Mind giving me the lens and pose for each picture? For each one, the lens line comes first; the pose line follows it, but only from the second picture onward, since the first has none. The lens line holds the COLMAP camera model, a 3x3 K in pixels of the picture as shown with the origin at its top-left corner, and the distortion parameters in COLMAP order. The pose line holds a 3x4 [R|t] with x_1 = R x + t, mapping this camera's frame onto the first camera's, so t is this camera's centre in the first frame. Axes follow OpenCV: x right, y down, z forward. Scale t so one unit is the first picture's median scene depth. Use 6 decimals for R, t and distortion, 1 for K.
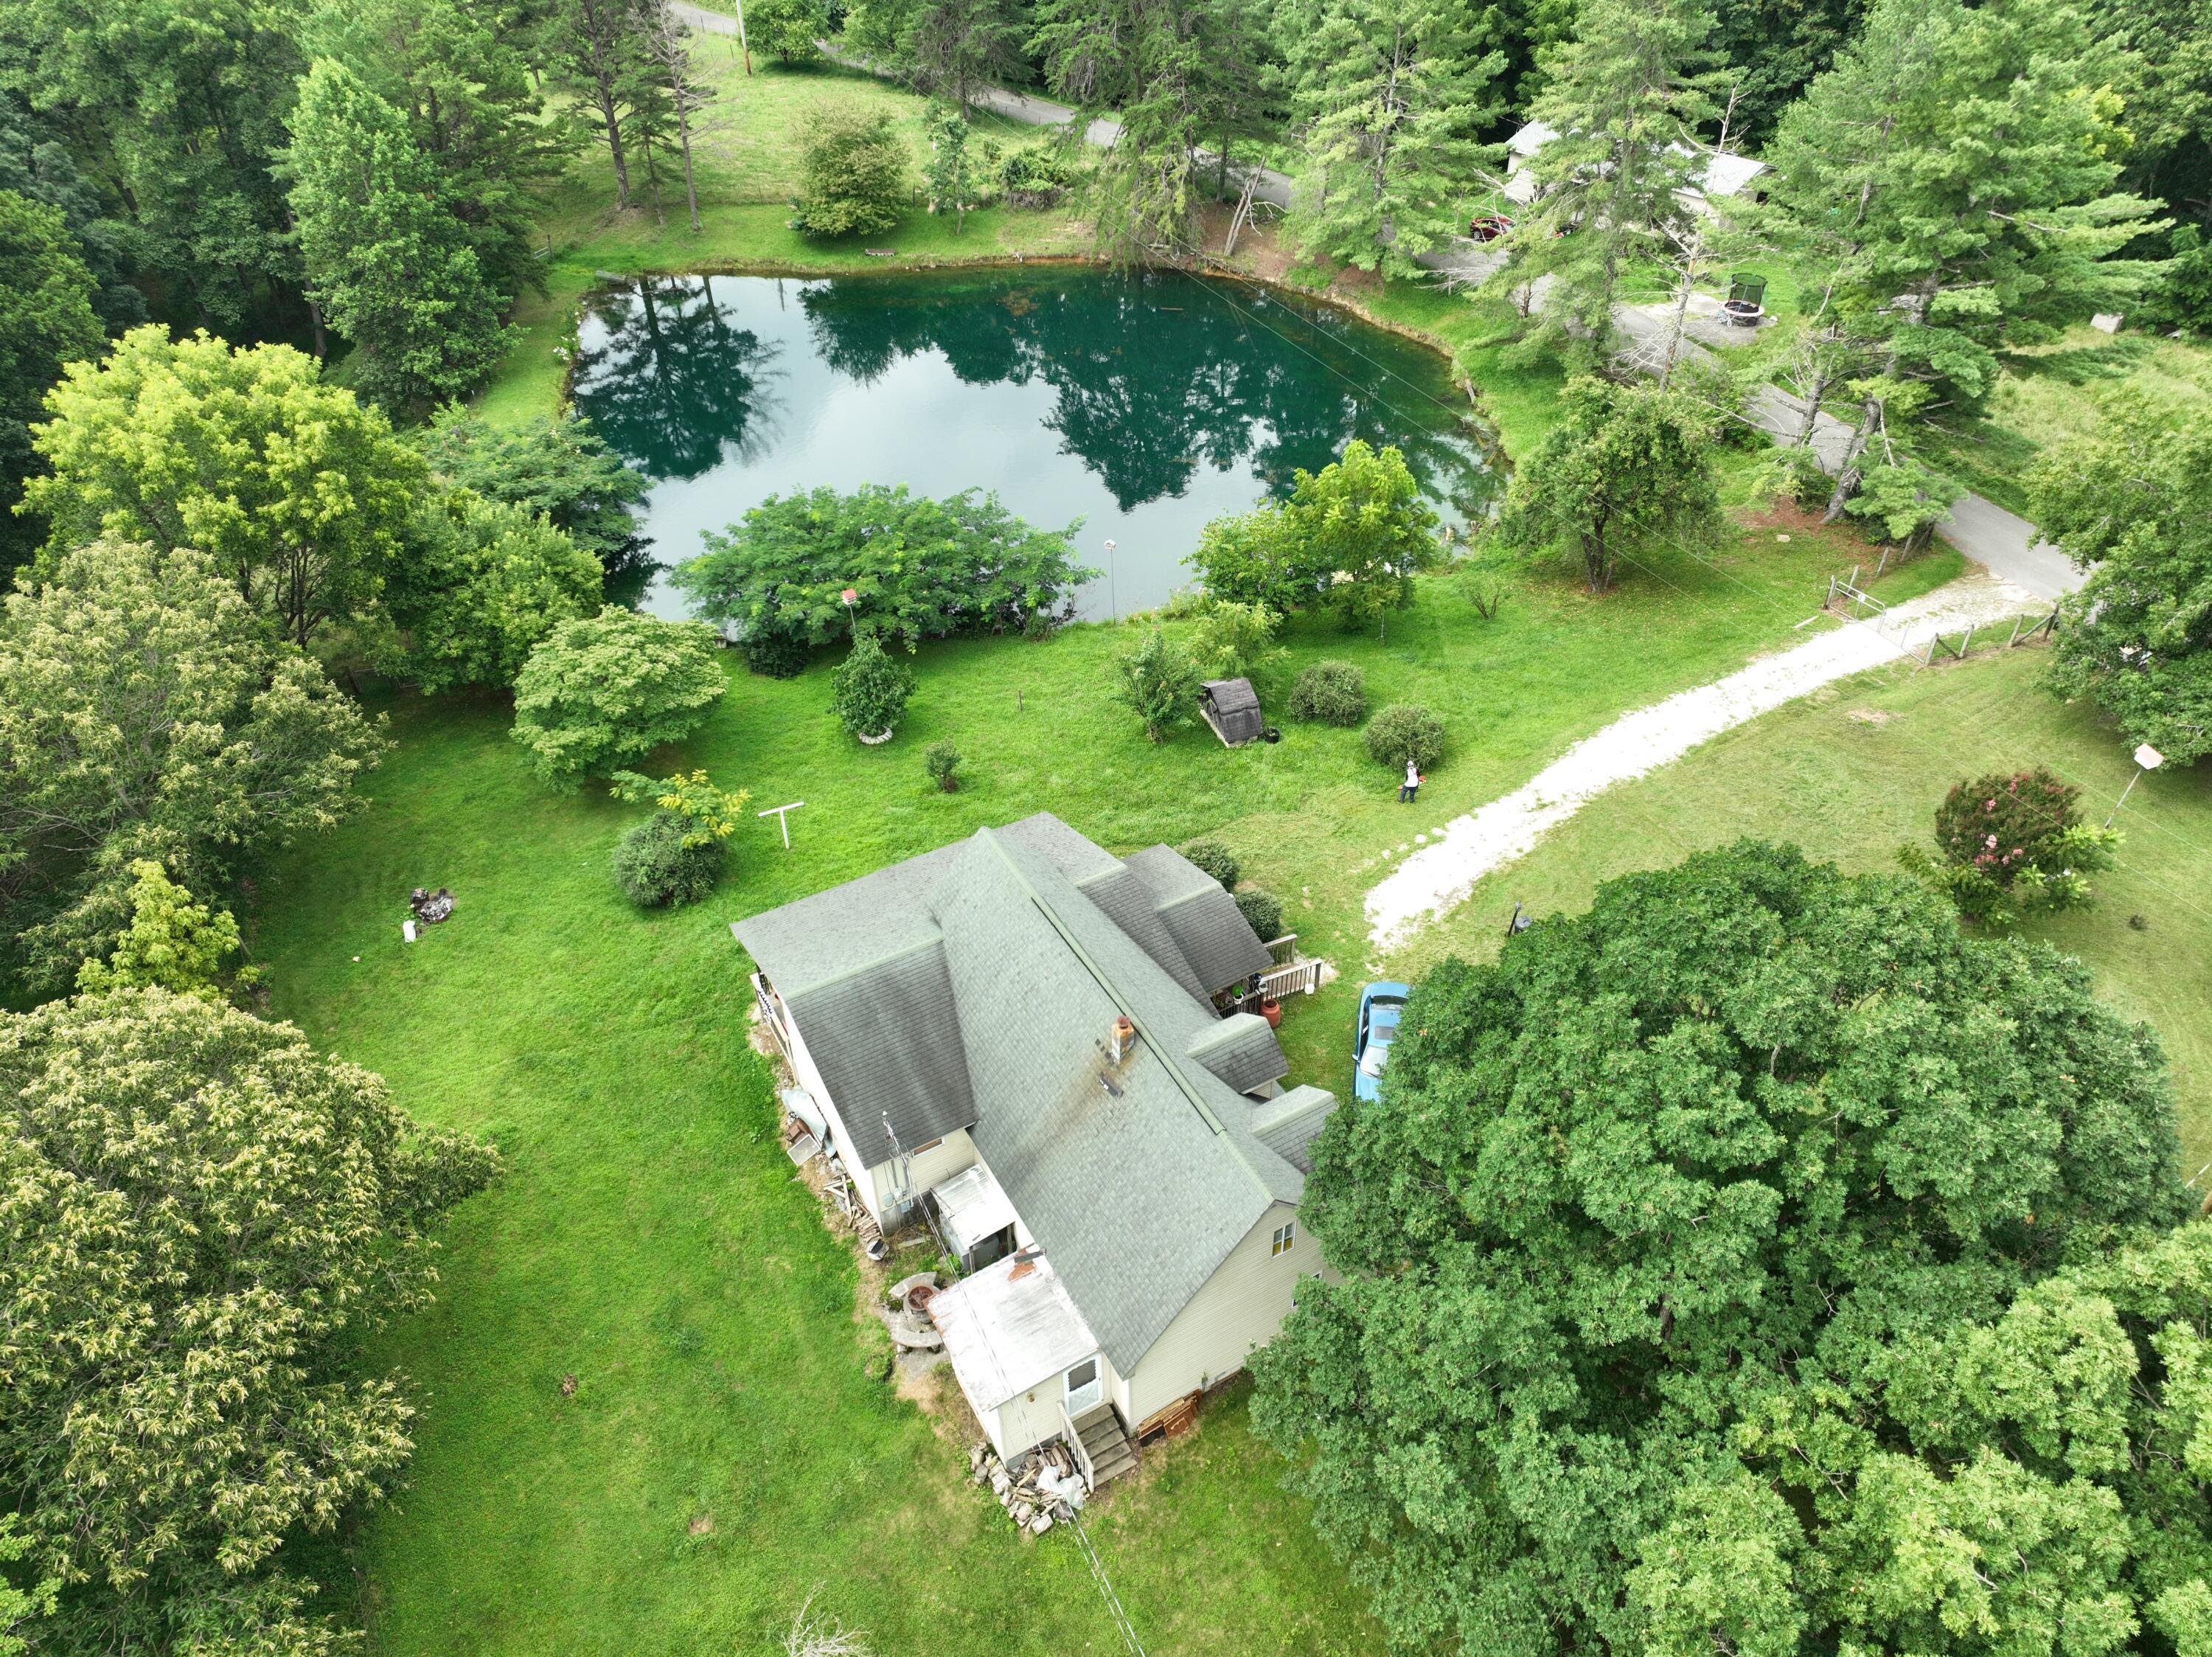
lens RADIAL K [[1550.4, 0, 1113.6], [0, 1550.4, 827.3], [0, 0, 1]] dist [-0.000255, 0.017773]
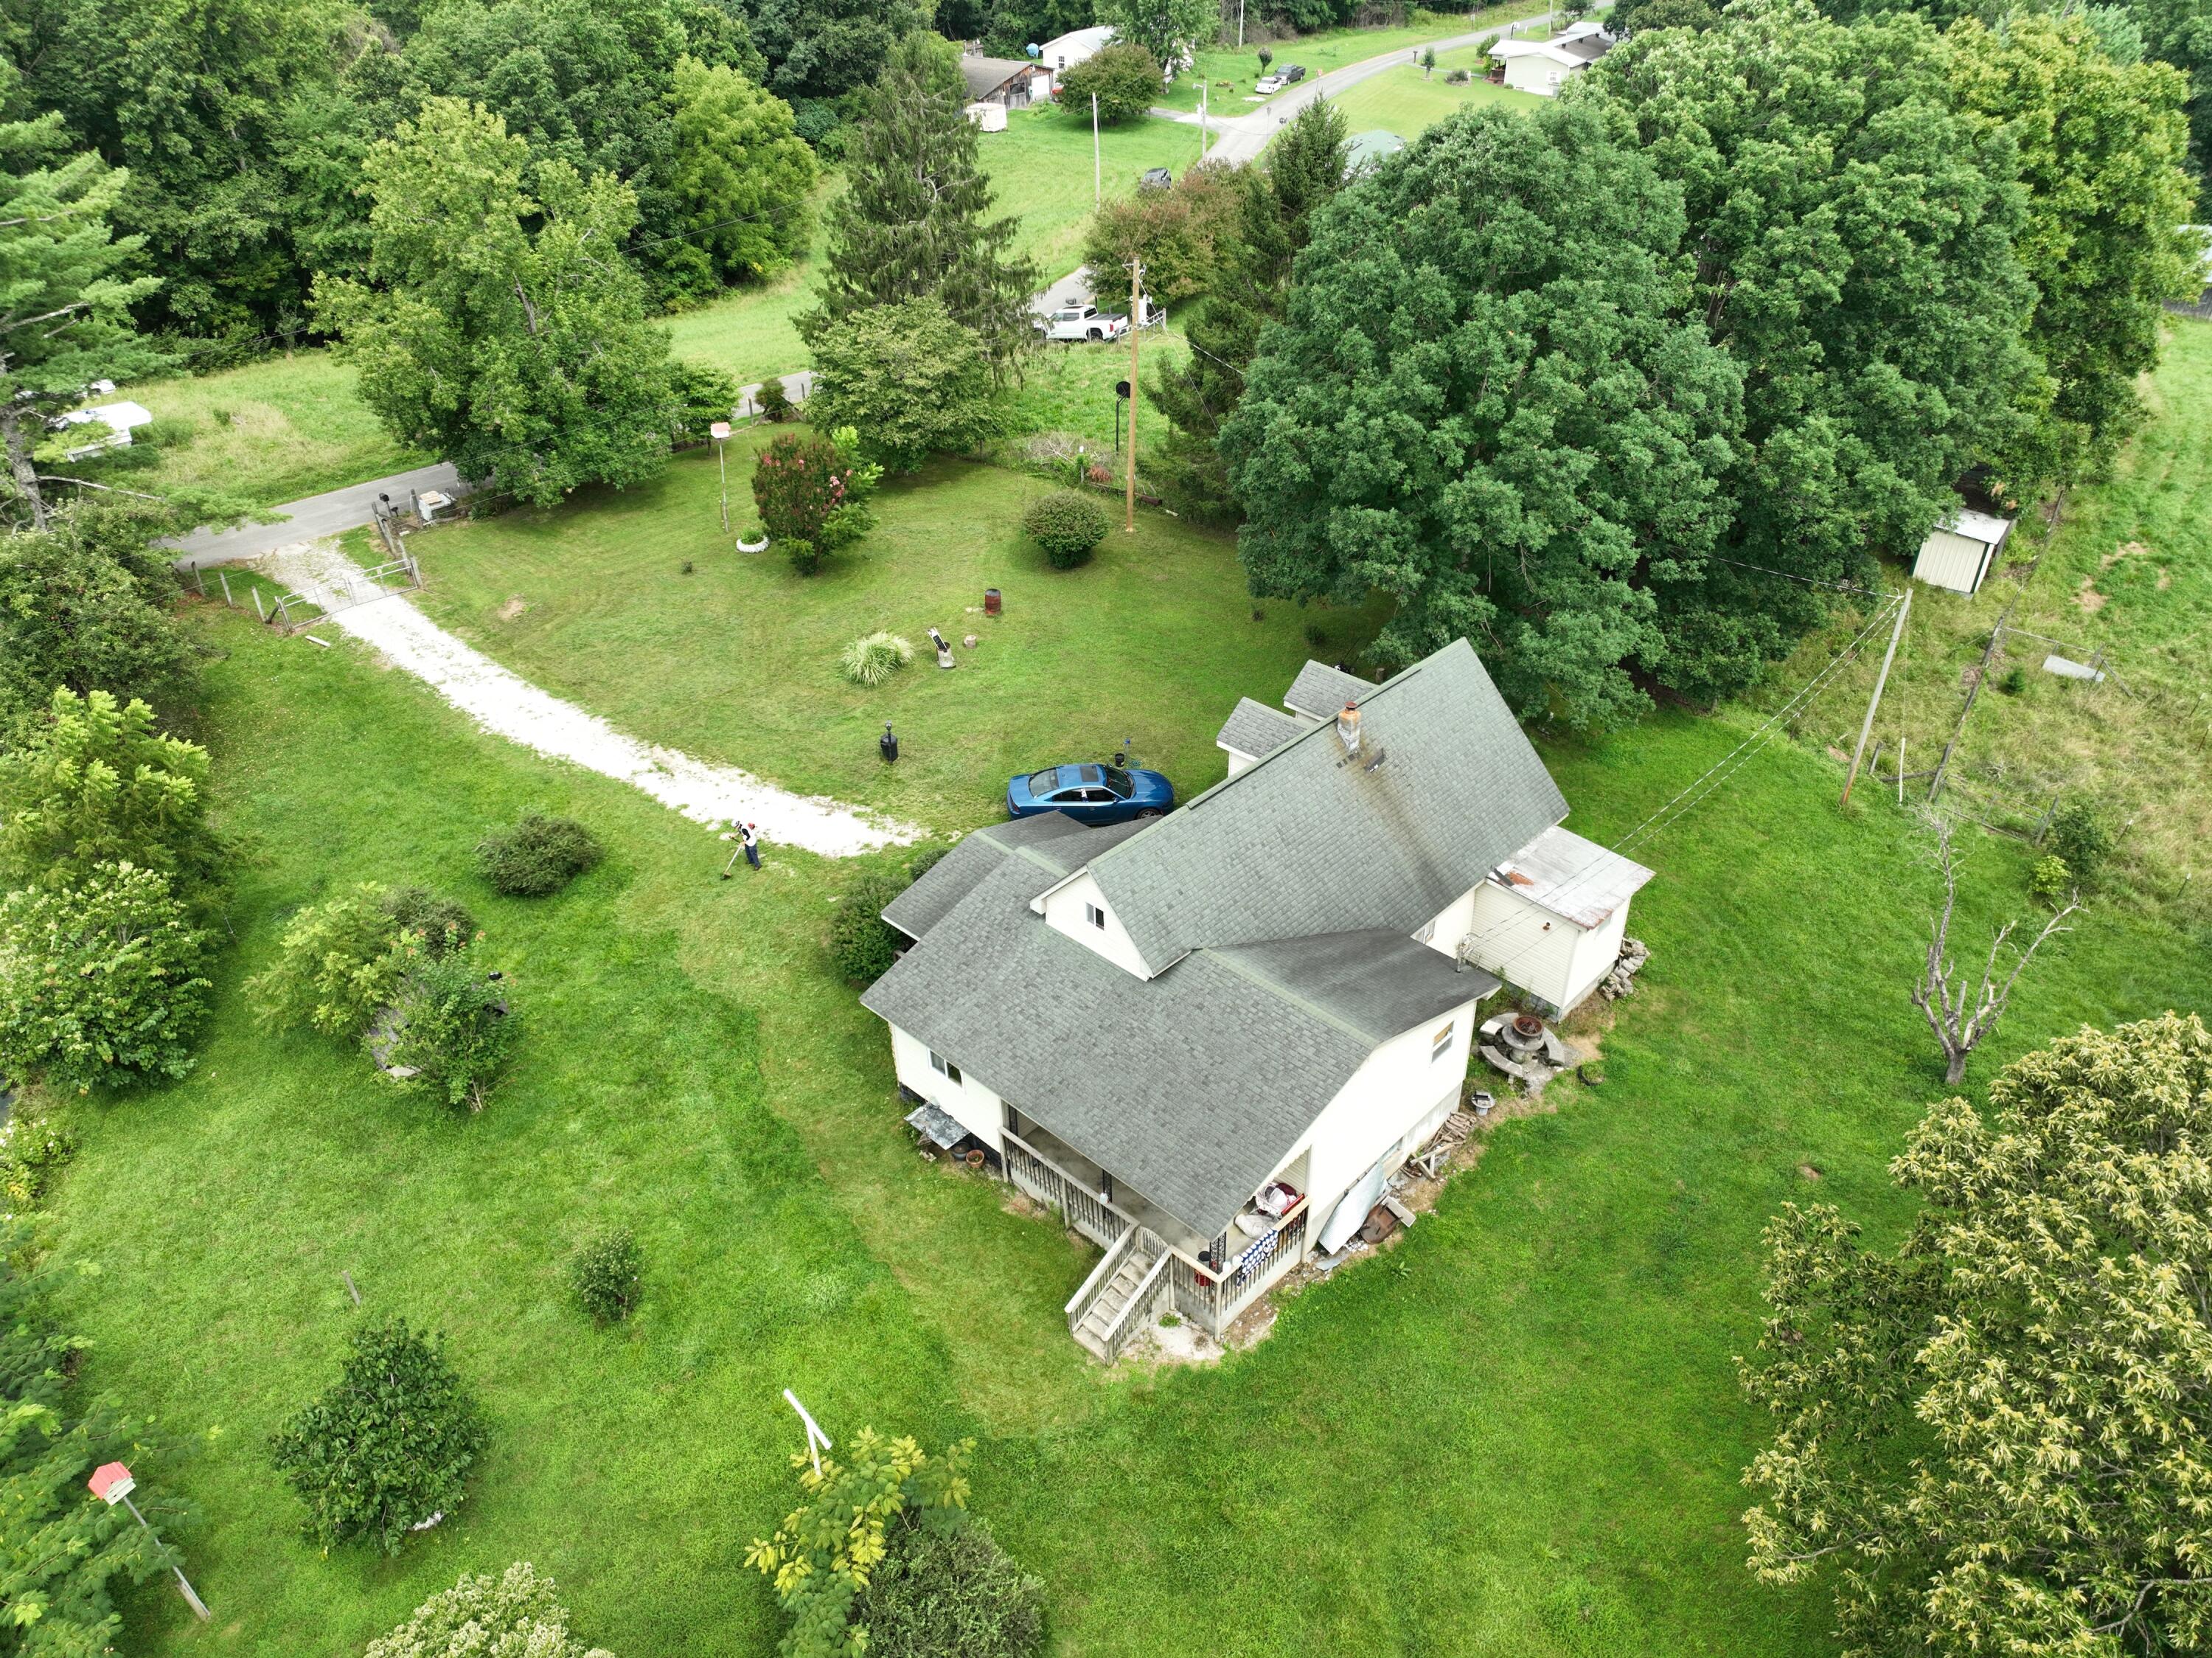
lens RADIAL K [[1550.5, 0, 1116.9], [0, 1550.5, 825.6], [0, 0, 1]] dist [-0.000255, 0.017773]
pose [[-0.290199, -0.517193, 0.805168, -0.751124], [0.624585, 0.535097, 0.568828, -0.471586], [-0.725037, 0.667969, 0.167747, 0.911633]]
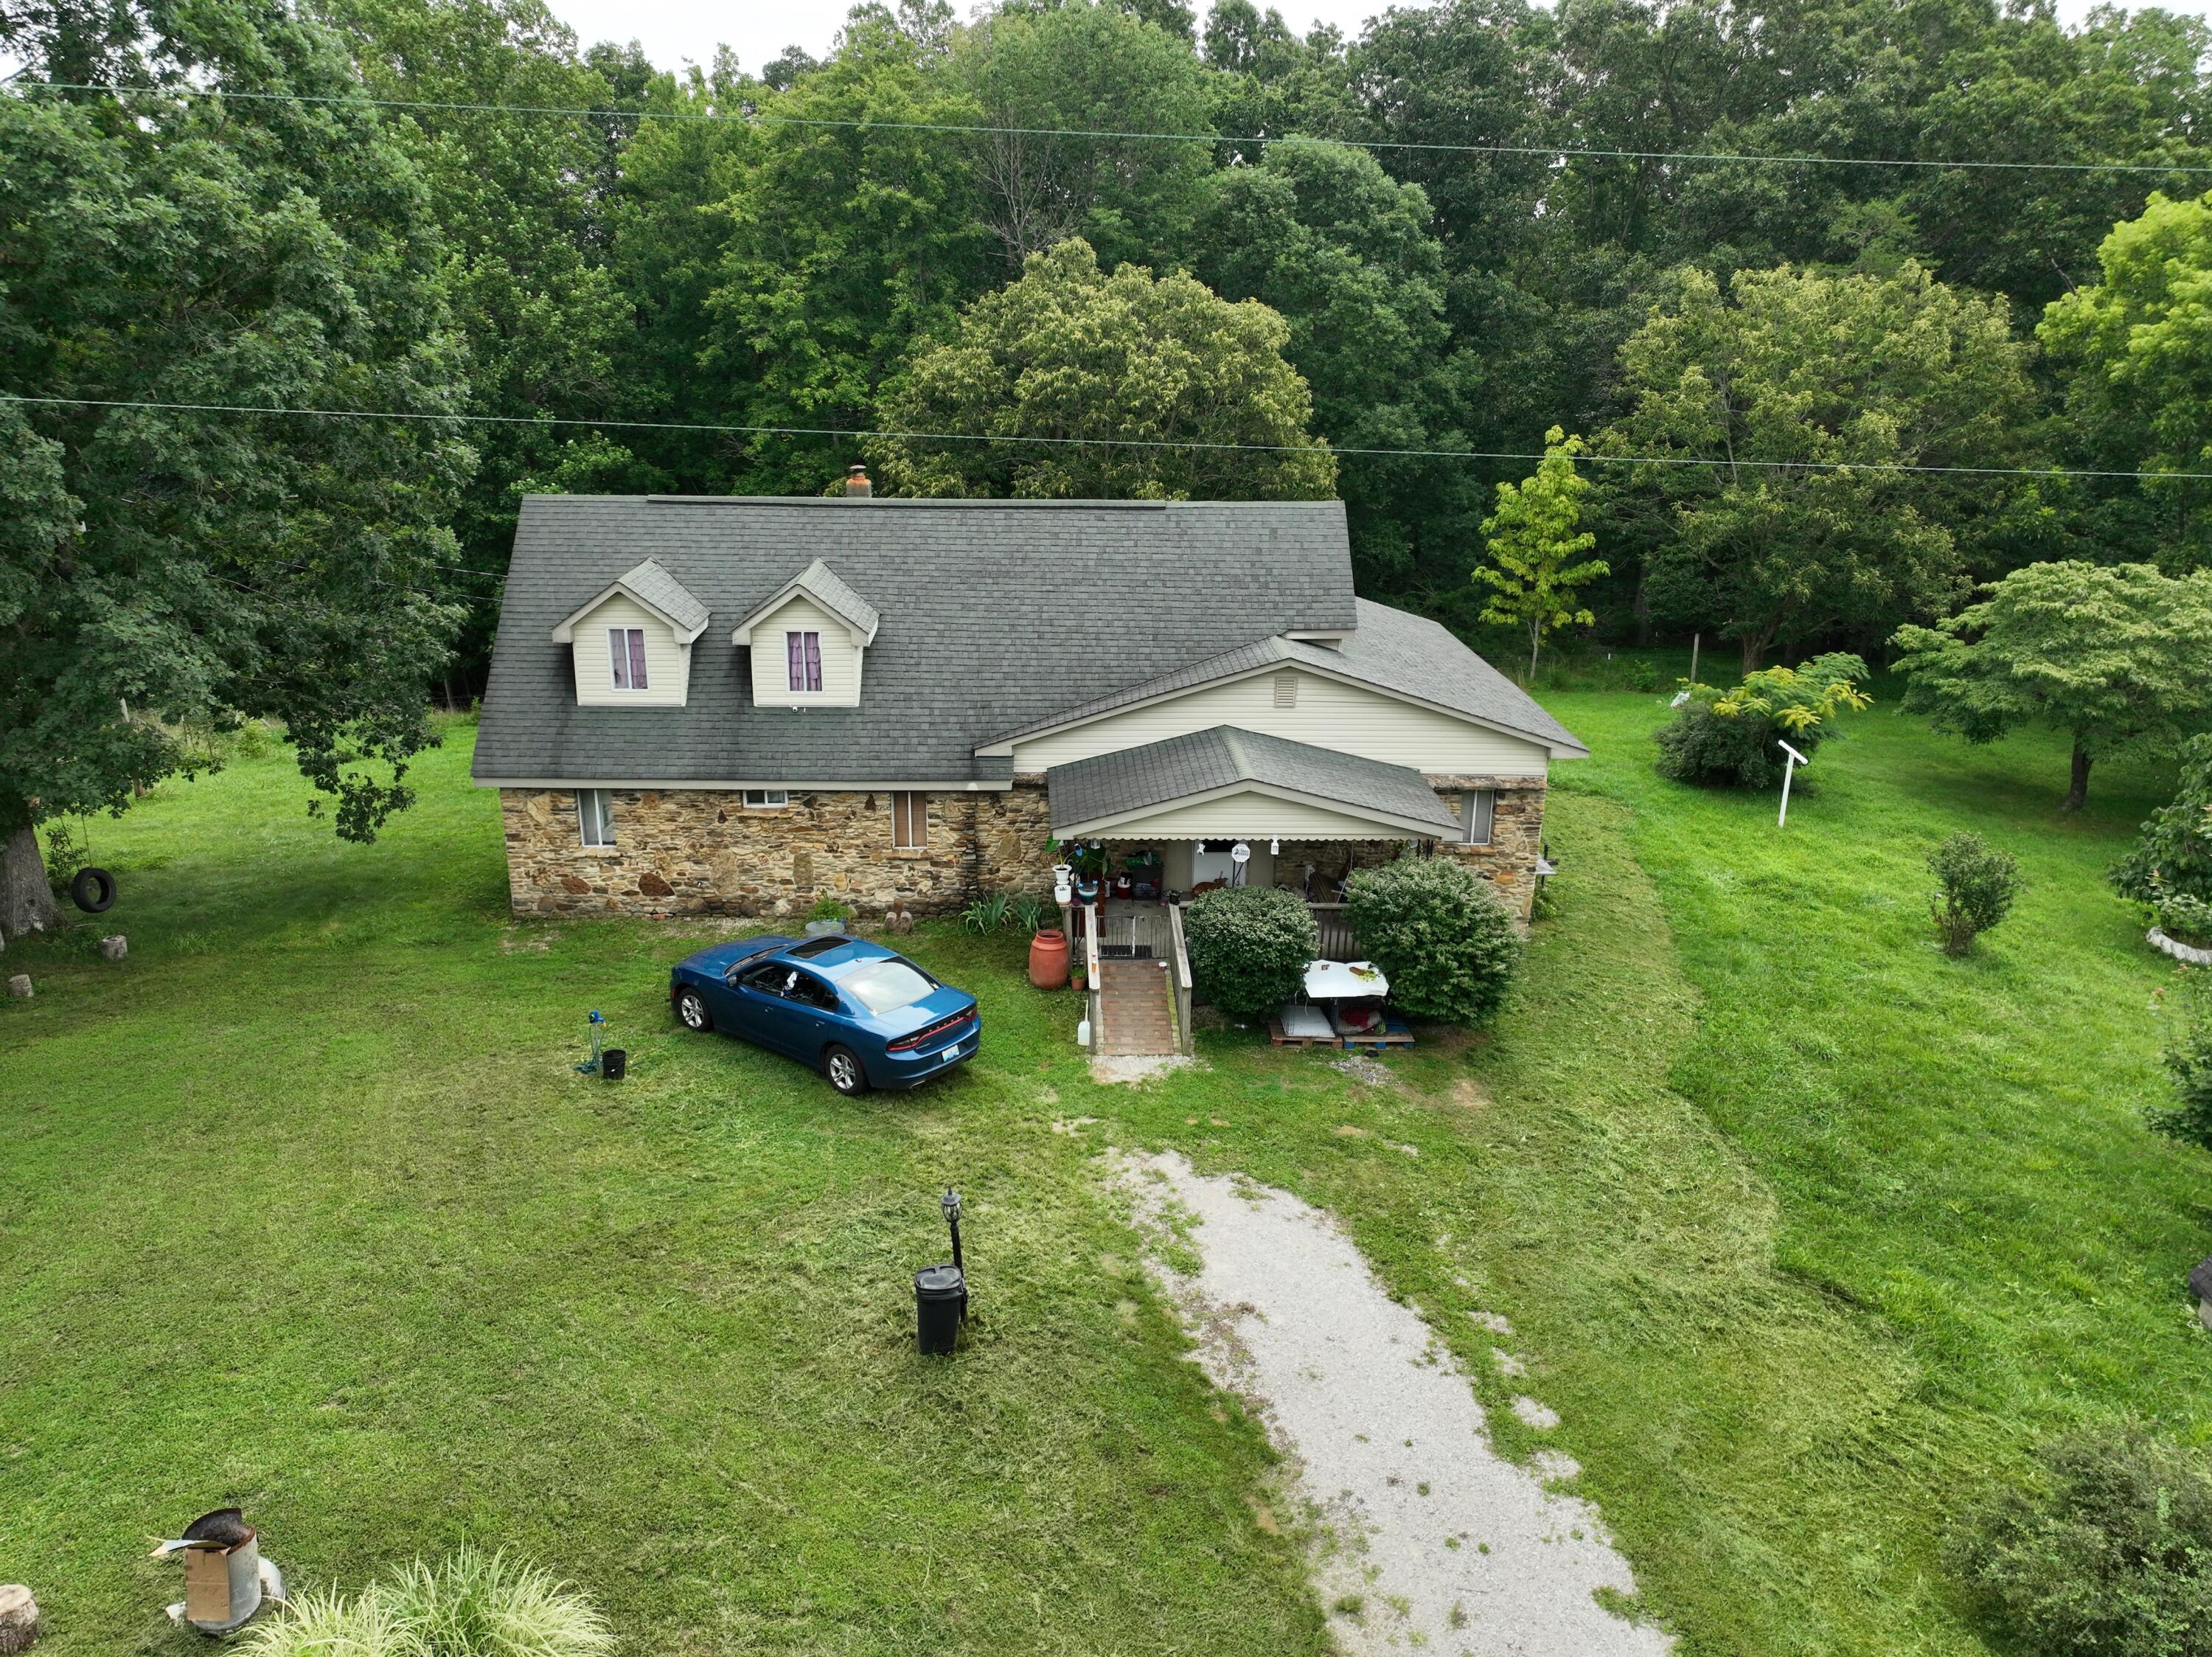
lens RADIAL K [[1550.4, 0, 1114.7], [0, 1550.4, 835.5], [0, 0, 1]] dist [-0.000255, 0.017773]
pose [[-0.458749, 0.295089, -0.838136, 0.582892], [-0.575630, 0.619865, 0.533308, -0.219057], [0.676905, 0.727111, -0.114500, 1.194697]]
